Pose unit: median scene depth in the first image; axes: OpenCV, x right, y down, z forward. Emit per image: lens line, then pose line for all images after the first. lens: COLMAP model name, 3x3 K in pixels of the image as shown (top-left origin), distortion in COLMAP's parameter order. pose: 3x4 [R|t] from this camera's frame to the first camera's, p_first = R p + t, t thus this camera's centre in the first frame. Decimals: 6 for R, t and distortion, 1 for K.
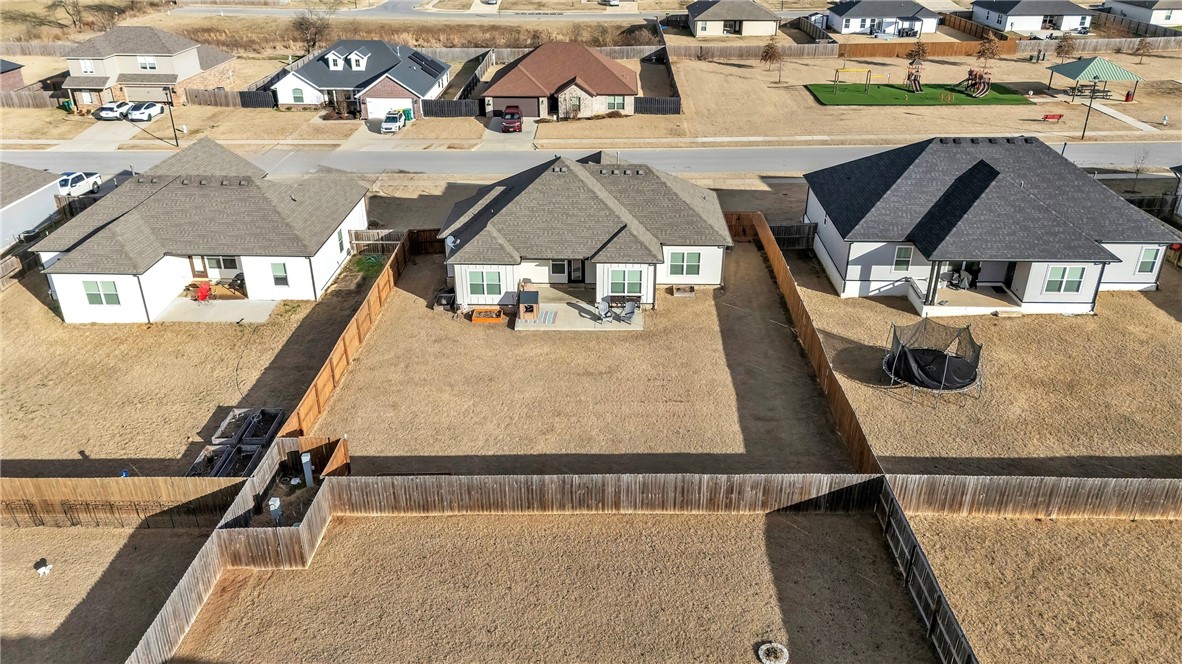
lens RADIAL K [[874.6, 0, 591.0], [0, 874.6, 332.0], [0, 0, 1]] dist [0.073158, -0.064402]
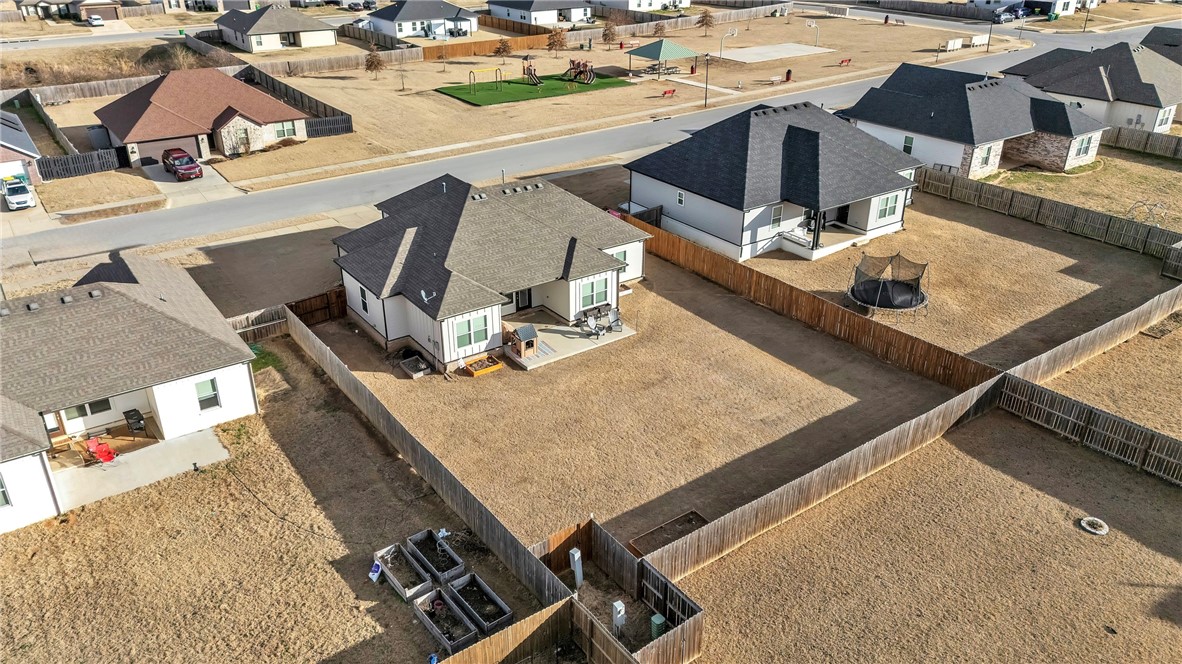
lens RADIAL K [[874.6, 0, 591.0], [0, 874.6, 332.0], [0, 0, 1]] dist [0.073158, -0.064402]
pose [[0.799107, -0.264253, 0.539999, -0.299601], [0.266532, 0.960843, 0.075773, -0.053530], [-0.538877, 0.083377, 0.838248, 0.104132]]
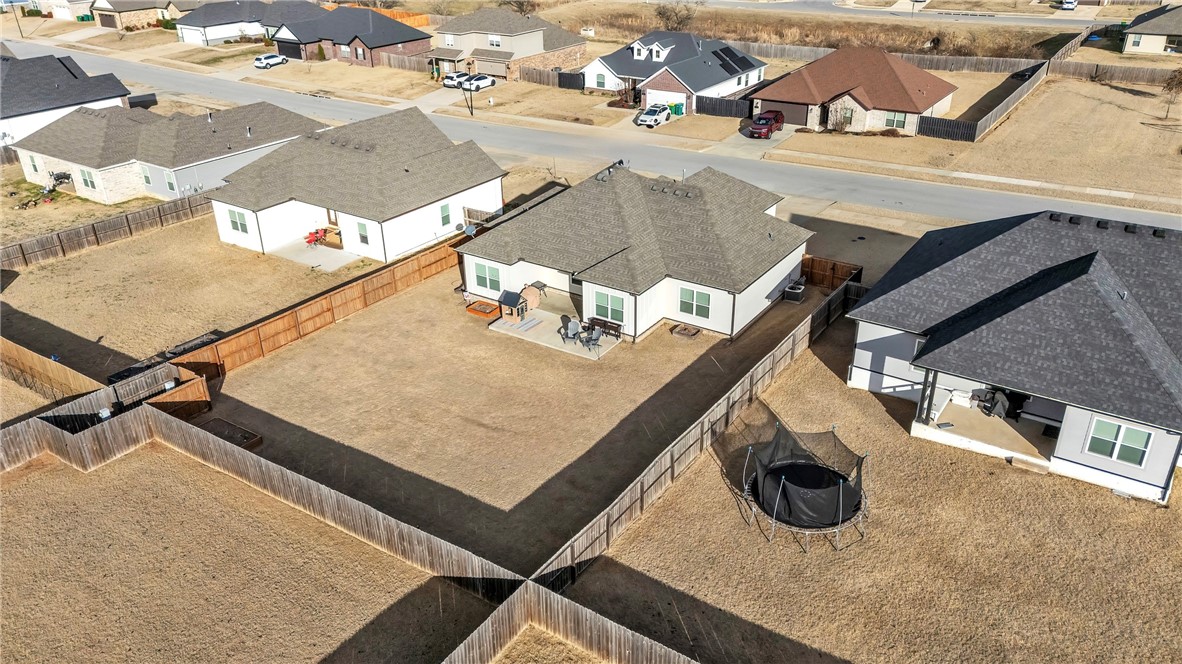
lens RADIAL K [[874.6, 0, 591.0], [0, 874.6, 332.0], [0, 0, 1]] dist [0.073158, -0.064402]
pose [[0.842223, 0.233341, -0.486017, 0.282716], [-0.229015, 0.970953, 0.069301, -0.053753], [0.488070, 0.052938, 0.871197, 0.109637]]
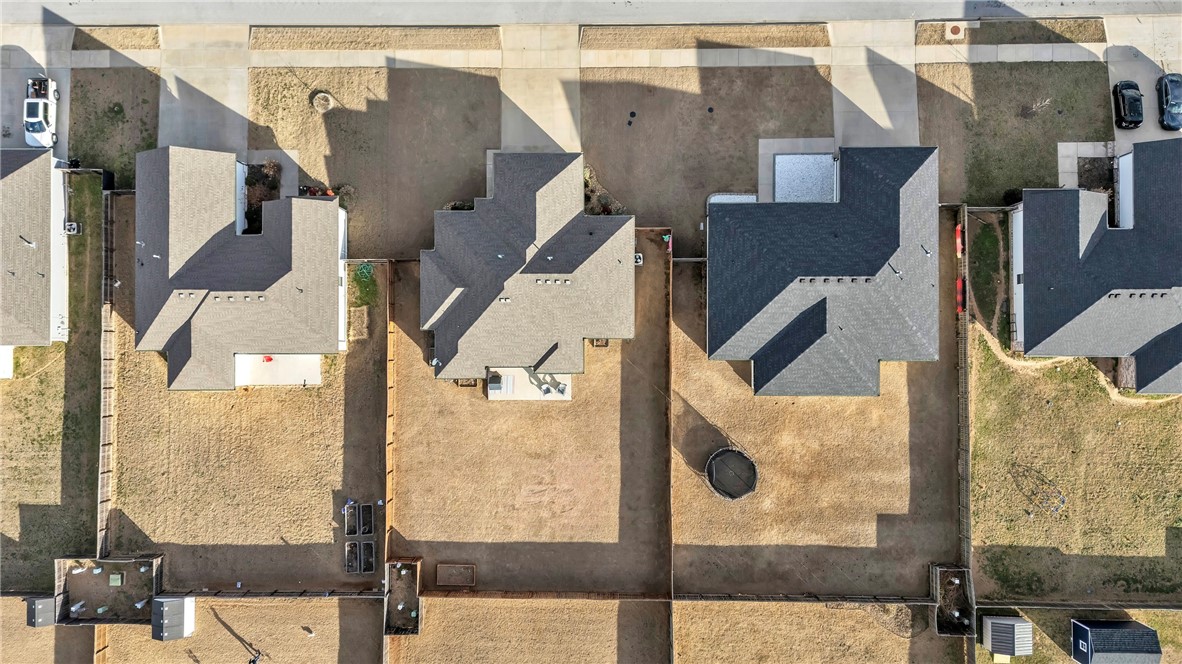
lens RADIAL K [[874.6, 0, 591.0], [0, 874.6, 332.0], [0, 0, 1]] dist [0.073158, -0.064402]
pose [[0.999540, -0.027672, -0.012408, 0.066764], [0.023960, 0.469775, 0.882461, -0.812199], [-0.018590, -0.882352, 0.470222, 0.214338]]
